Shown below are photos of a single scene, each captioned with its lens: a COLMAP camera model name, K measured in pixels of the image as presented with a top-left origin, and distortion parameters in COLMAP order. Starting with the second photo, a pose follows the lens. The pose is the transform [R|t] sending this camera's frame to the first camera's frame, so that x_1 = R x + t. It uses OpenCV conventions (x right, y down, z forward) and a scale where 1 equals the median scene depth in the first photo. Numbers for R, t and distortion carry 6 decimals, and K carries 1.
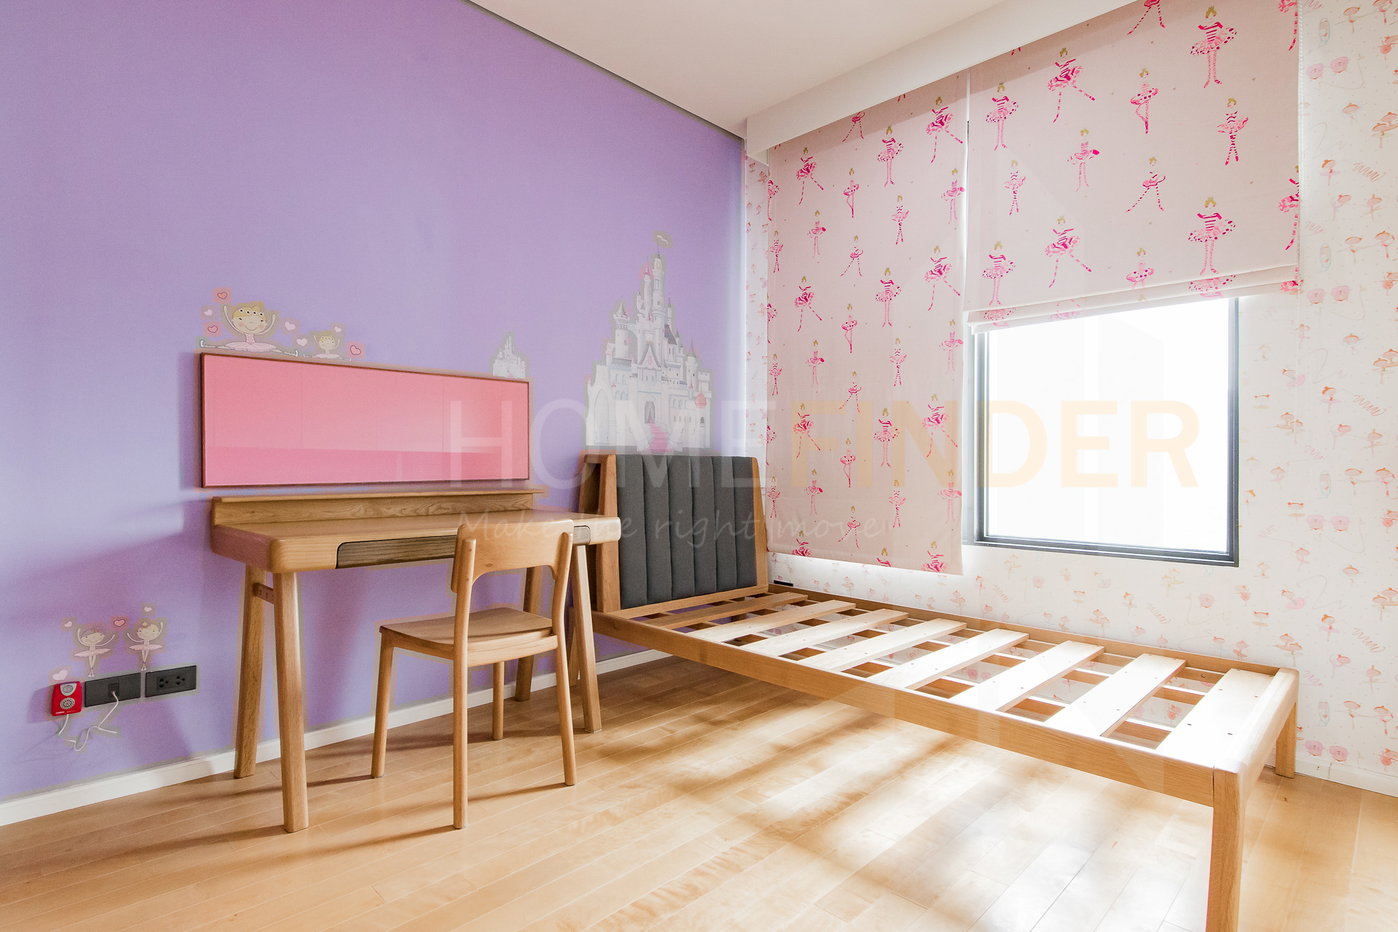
lens RADIAL K [[708.5, 0, 708.9], [0, 708.5, 470.7], [0, 0, 1]] dist [0.000422, -0.000780]
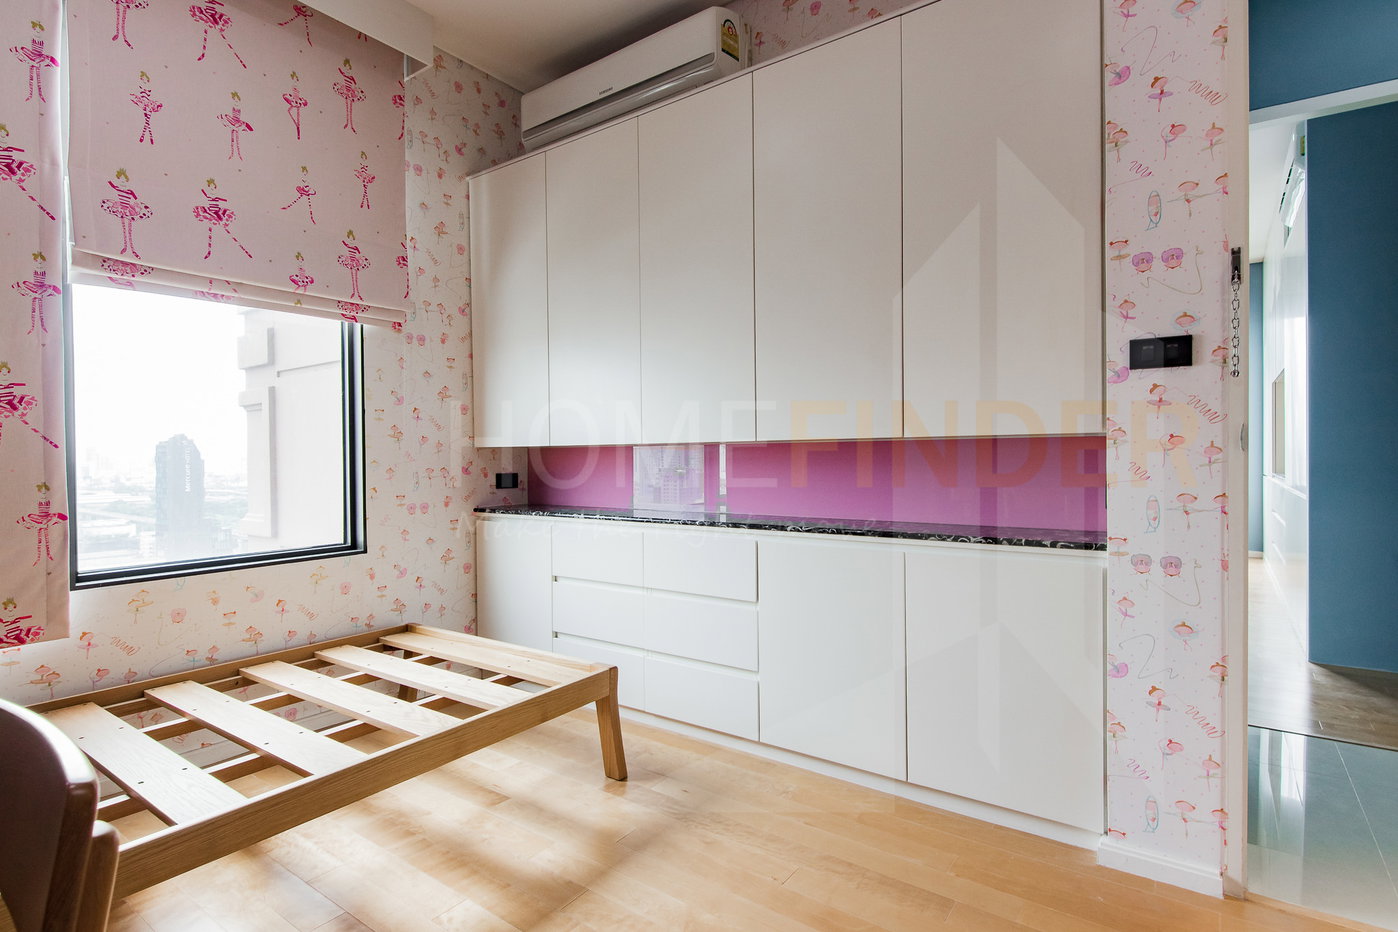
lens RADIAL K [[708.5, 0, 708.7], [0, 708.5, 457.9], [0, 0, 1]] dist [0.000422, -0.000780]
pose [[-0.167330, -0.017556, 0.985745, -0.482983], [0.003259, 0.999826, 0.018360, -0.040429], [-0.985896, 0.006285, -0.167243, 0.600169]]
